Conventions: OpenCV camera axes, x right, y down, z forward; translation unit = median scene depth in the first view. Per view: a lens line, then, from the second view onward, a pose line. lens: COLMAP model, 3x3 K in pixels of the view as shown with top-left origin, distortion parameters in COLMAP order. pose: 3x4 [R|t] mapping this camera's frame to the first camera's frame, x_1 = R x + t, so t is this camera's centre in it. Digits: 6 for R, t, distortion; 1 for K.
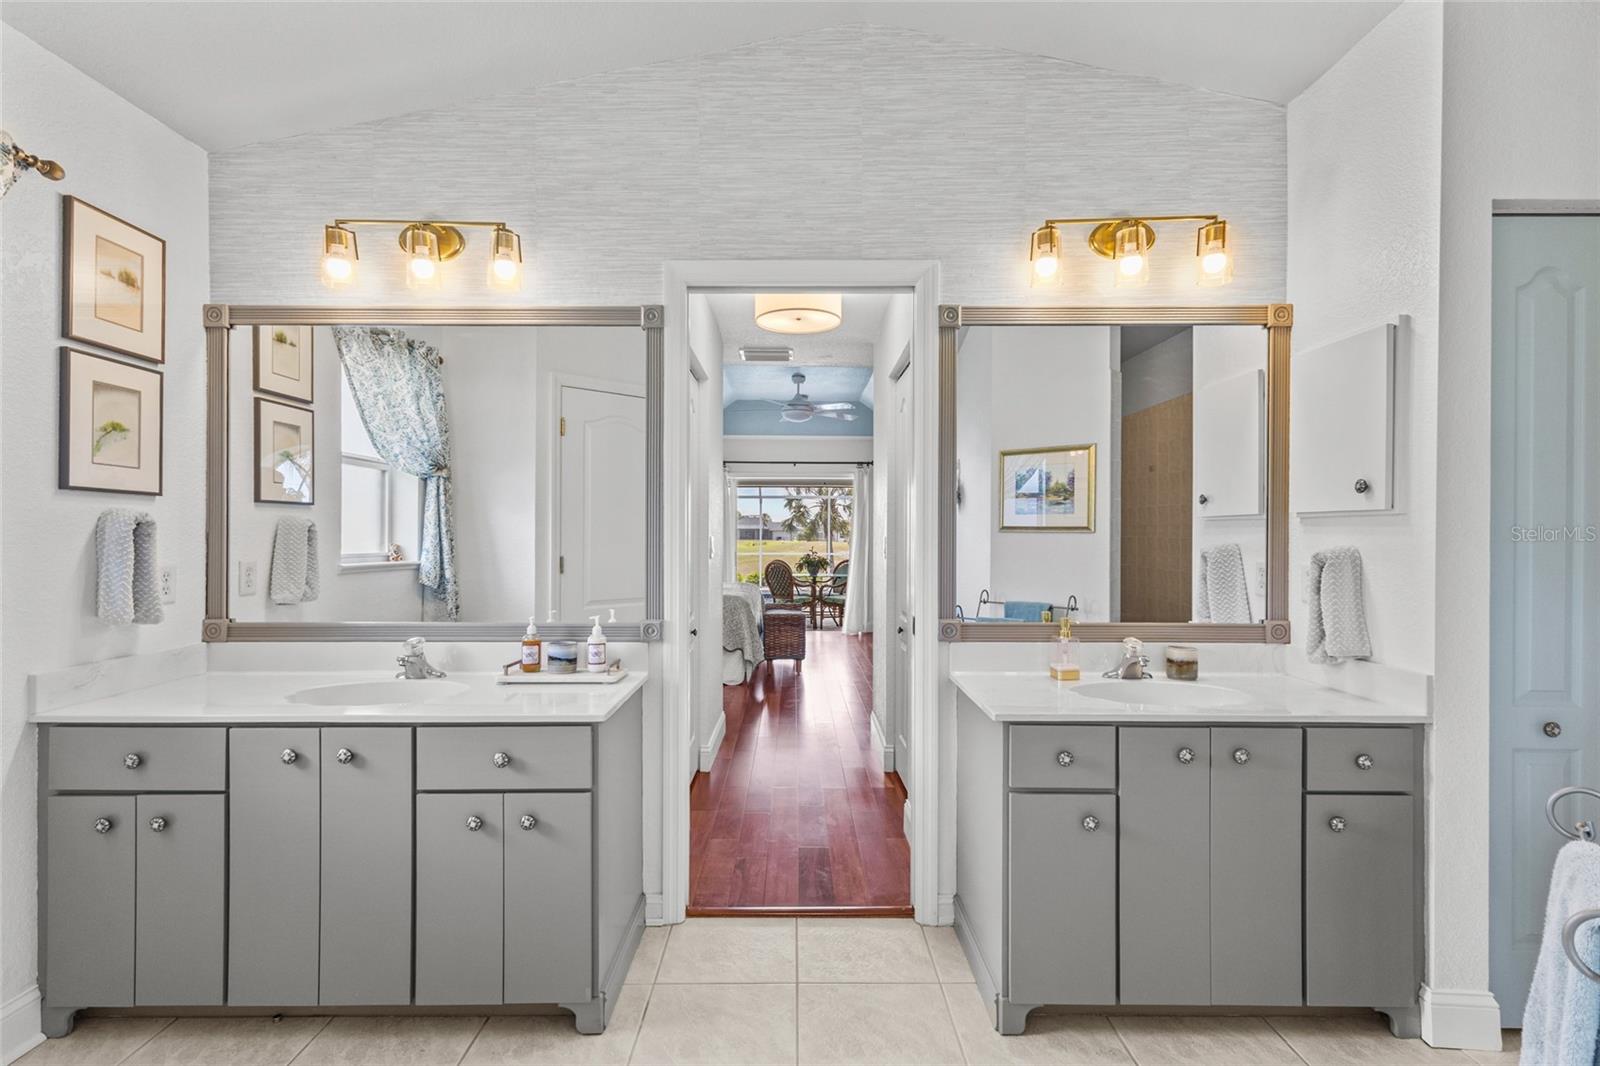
lens RADIAL K [[737.6, 0, 797.6], [0, 737.6, 540.0], [0, 0, 1]] dist [0.008655, -0.002131]
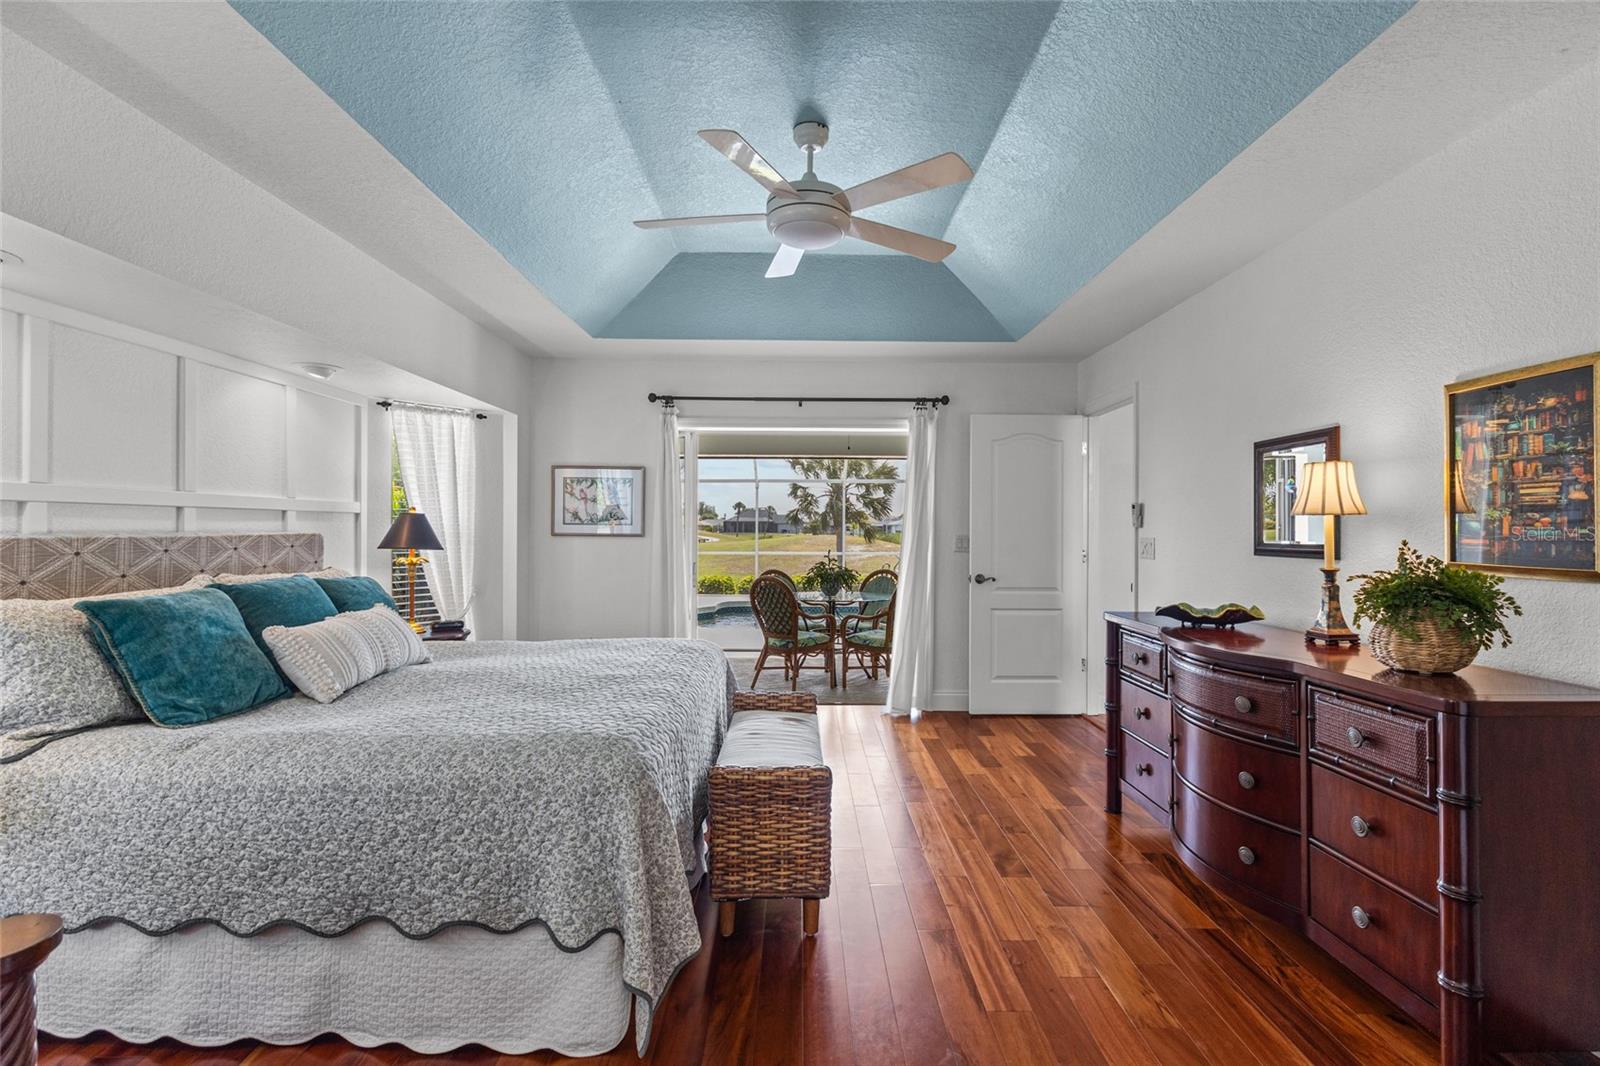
lens RADIAL K [[737.6, 0, 801.2], [0, 737.6, 533.9], [0, 0, 1]] dist [0.008655, -0.002131]
pose [[0.999984, 0.004846, -0.002838, -0.001247], [-0.004843, 0.999987, 0.001258, -0.005354], [0.002844, -0.001244, 0.999995, 0.387206]]
